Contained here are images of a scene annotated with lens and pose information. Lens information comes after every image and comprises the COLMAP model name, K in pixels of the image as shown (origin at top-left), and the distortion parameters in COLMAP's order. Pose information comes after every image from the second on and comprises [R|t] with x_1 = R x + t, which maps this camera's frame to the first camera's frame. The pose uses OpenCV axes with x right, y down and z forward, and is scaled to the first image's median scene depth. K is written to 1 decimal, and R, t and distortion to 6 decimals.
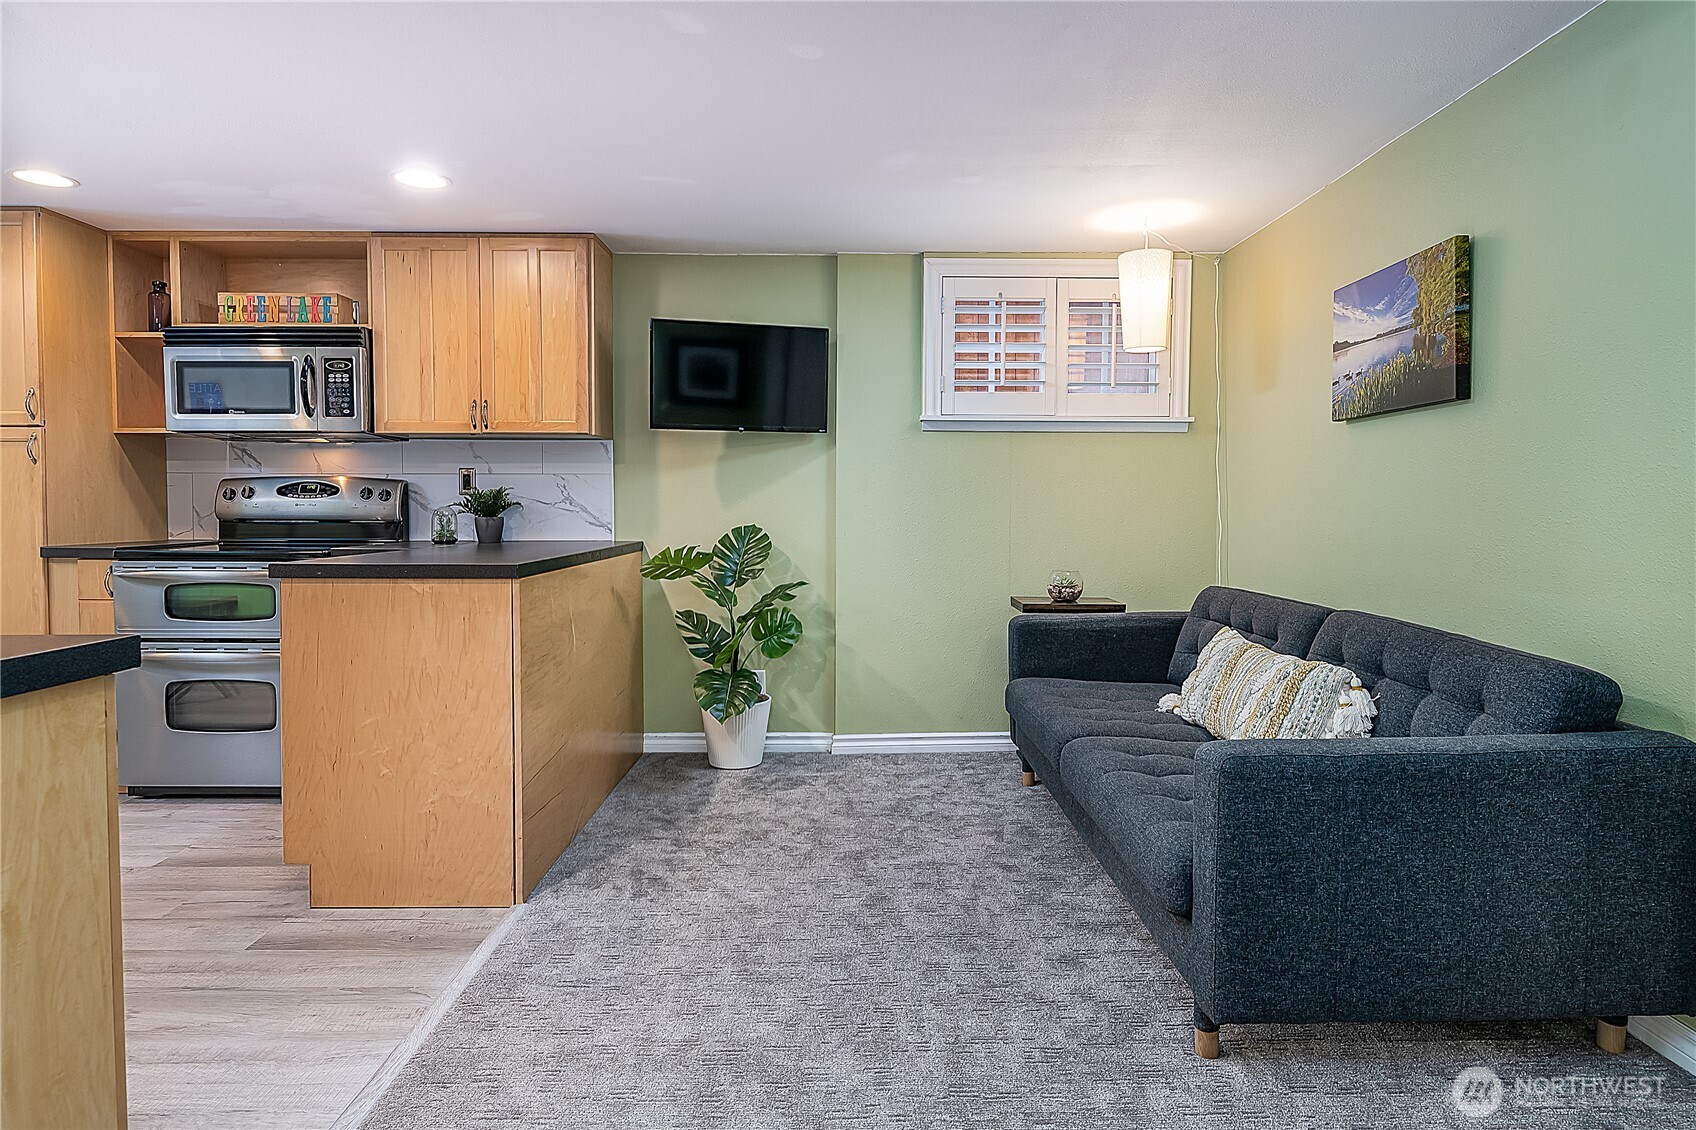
lens RADIAL K [[957.1, 0, 845.9], [0, 957.1, 538.0], [0, 0, 1]] dist [0.000170, -0.000144]
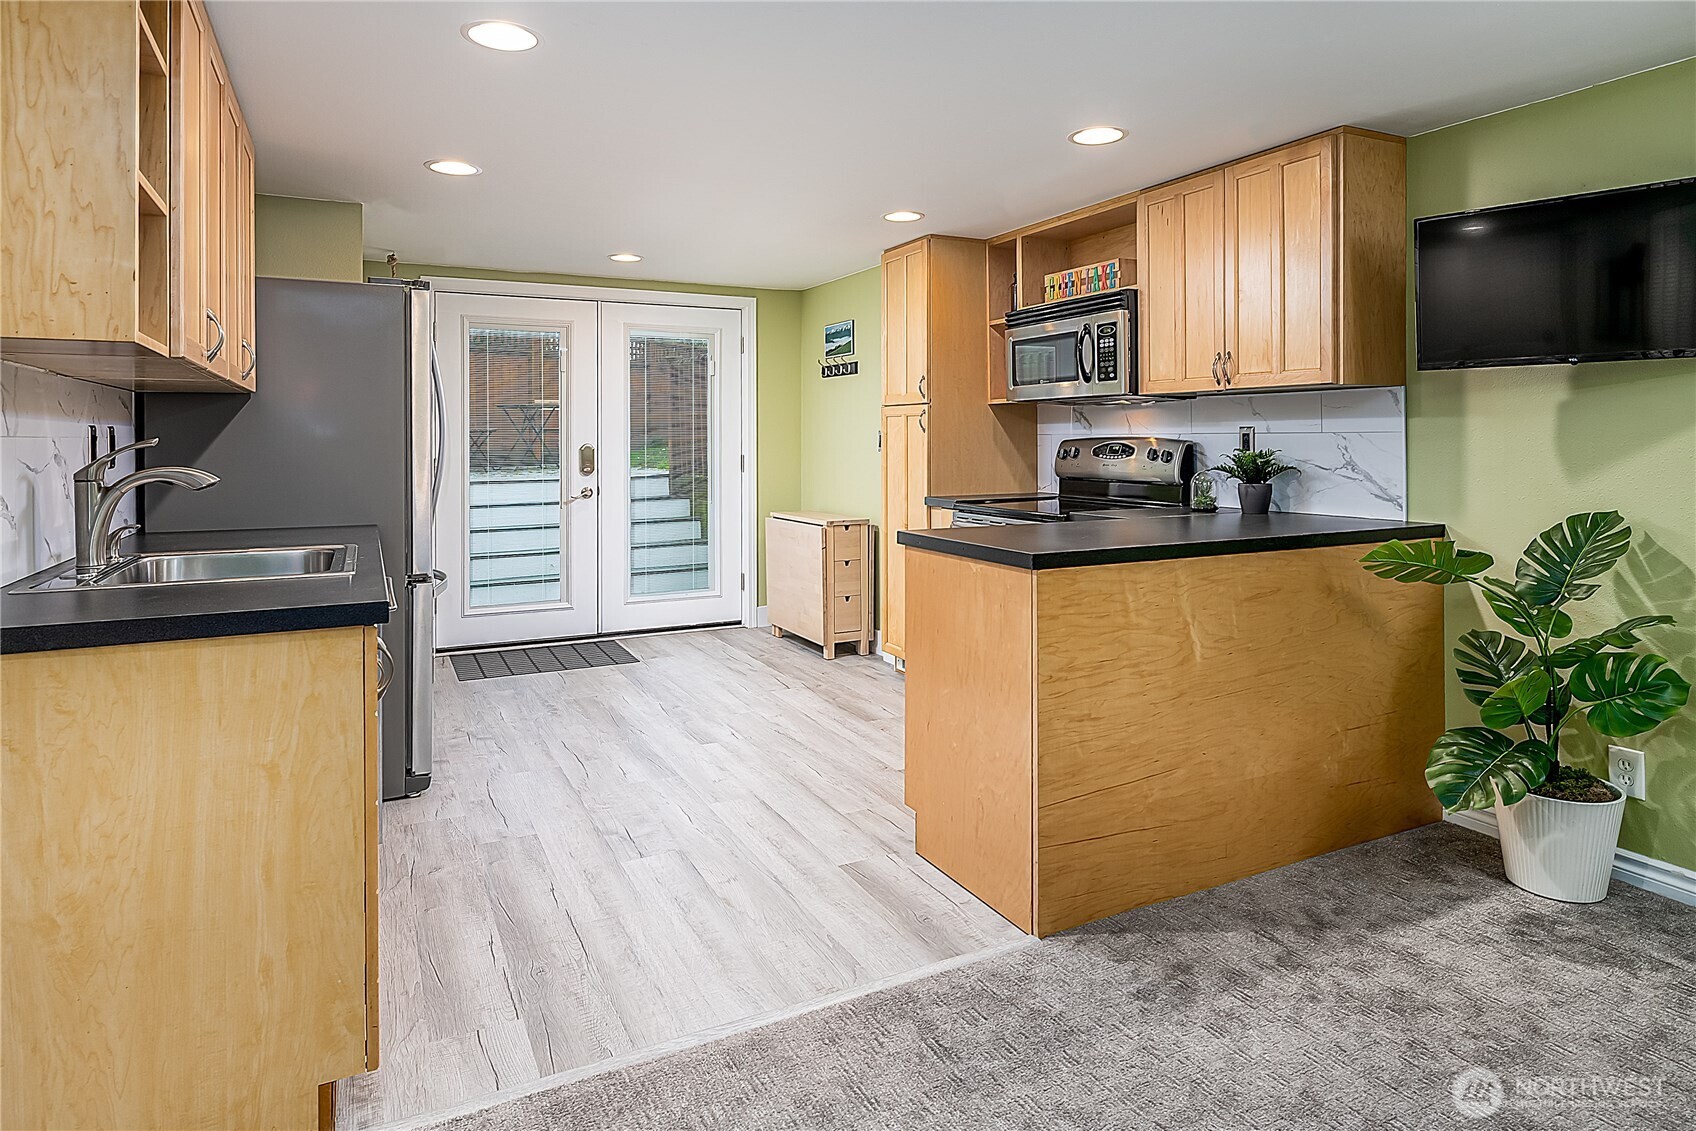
lens RADIAL K [[977.4, 0, 850.0], [0, 977.4, 441.2], [0, 0, 1]] dist [0.003030, -0.000900]
pose [[0.445283, -0.001566, -0.895389, 0.274729], [-0.024582, 0.999600, -0.013973, -0.041845], [0.895053, 0.028232, 0.445066, 0.298812]]
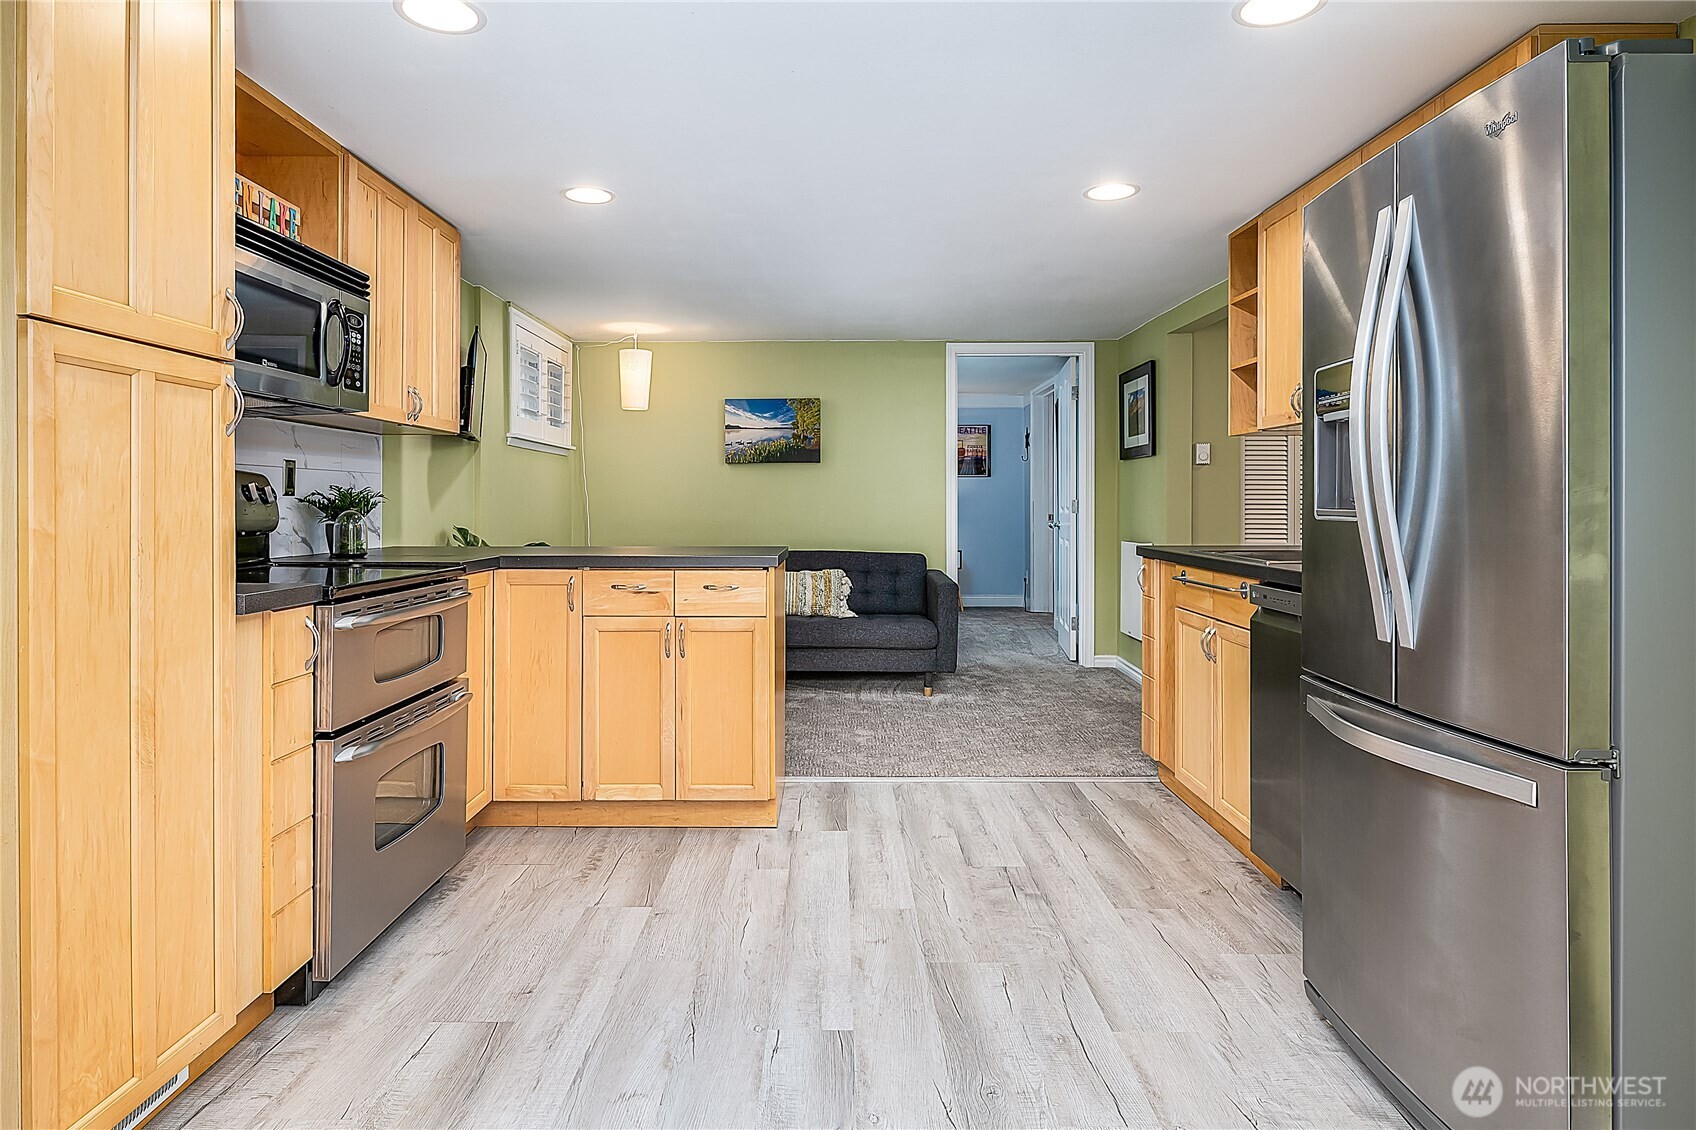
lens RADIAL K [[979.6, 0, 841.1], [0, 979.6, 502.9], [0, 0, 1]] dist [0.001216, 0.000512]
pose [[-0.001211, -0.002172, 0.999997, -1.286111], [0.035339, 0.999373, 0.002214, -0.028014], [-0.999375, 0.035342, -0.001134, 0.627775]]
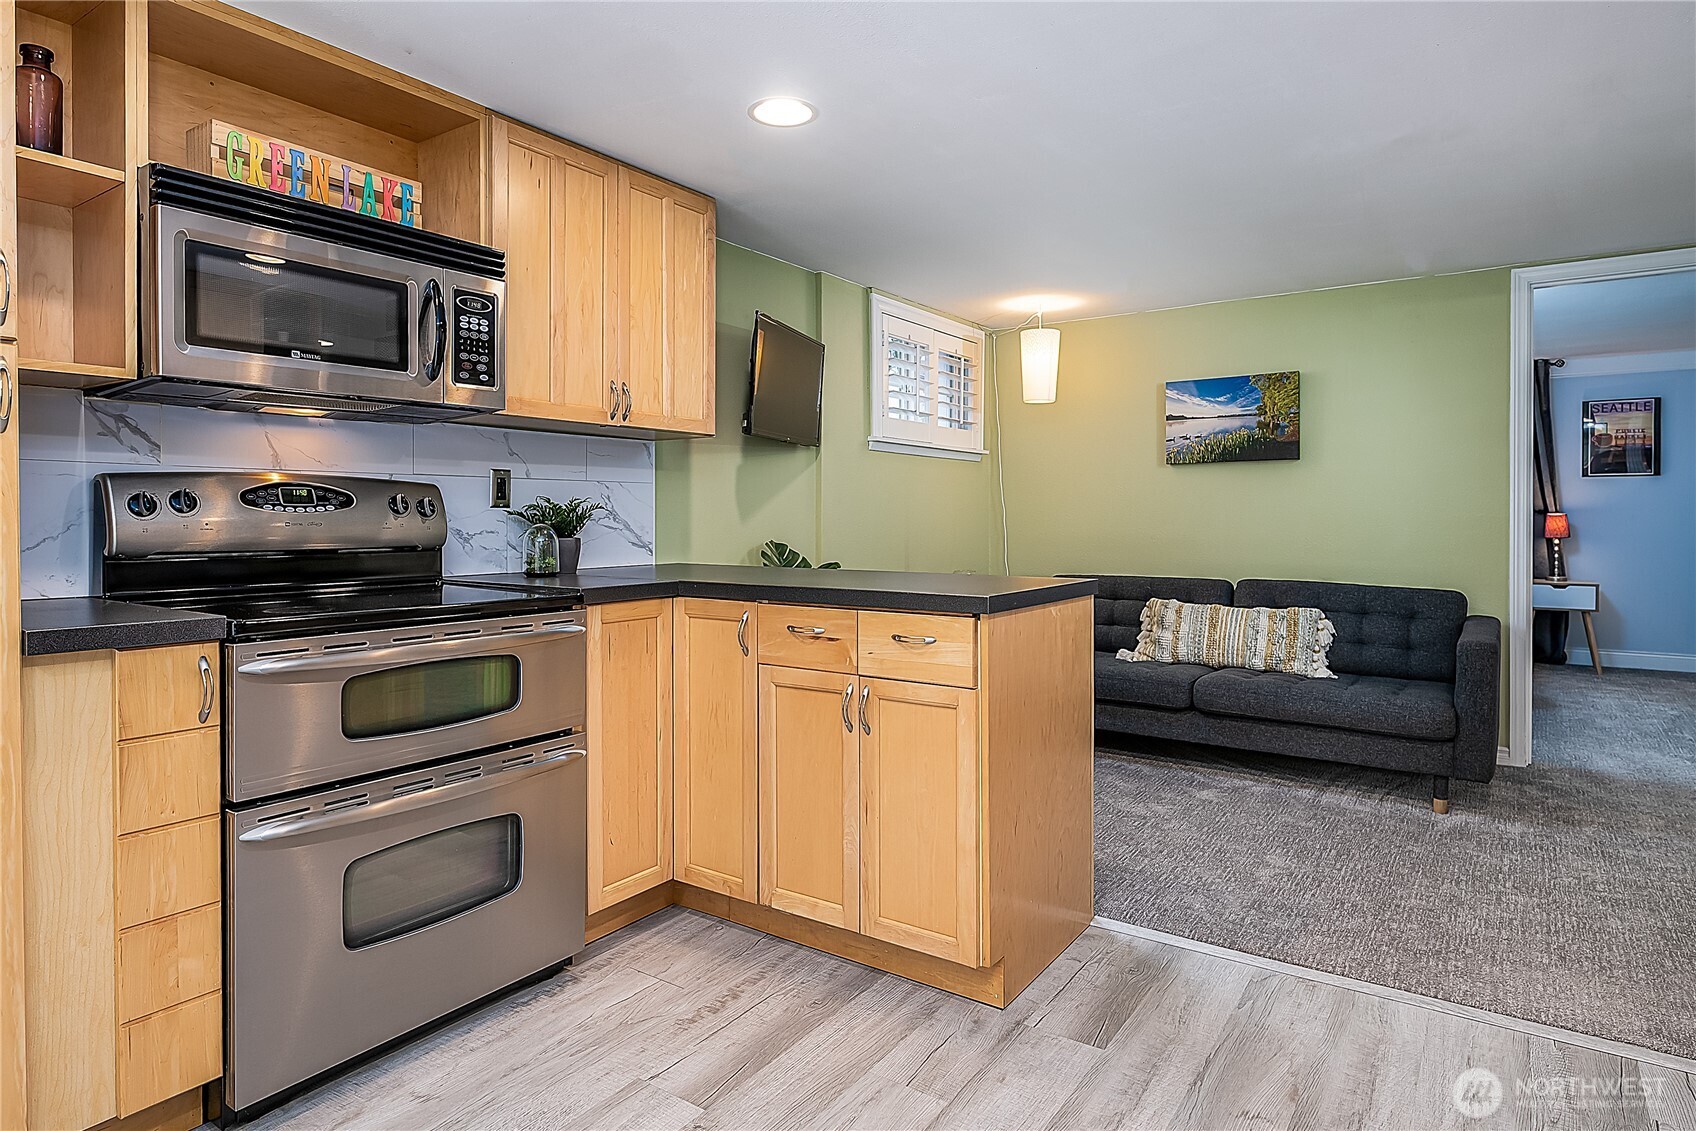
lens RADIAL K [[971.0, 0, 840.4], [0, 971.0, 525.2], [0, 0, 1]] dist [0.000258, 0.000625]
pose [[0.572397, -0.010761, 0.819906, -0.920851], [0.031734, 0.999455, -0.009037, -0.019703], [-0.819362, 0.031192, 0.572427, 0.433611]]
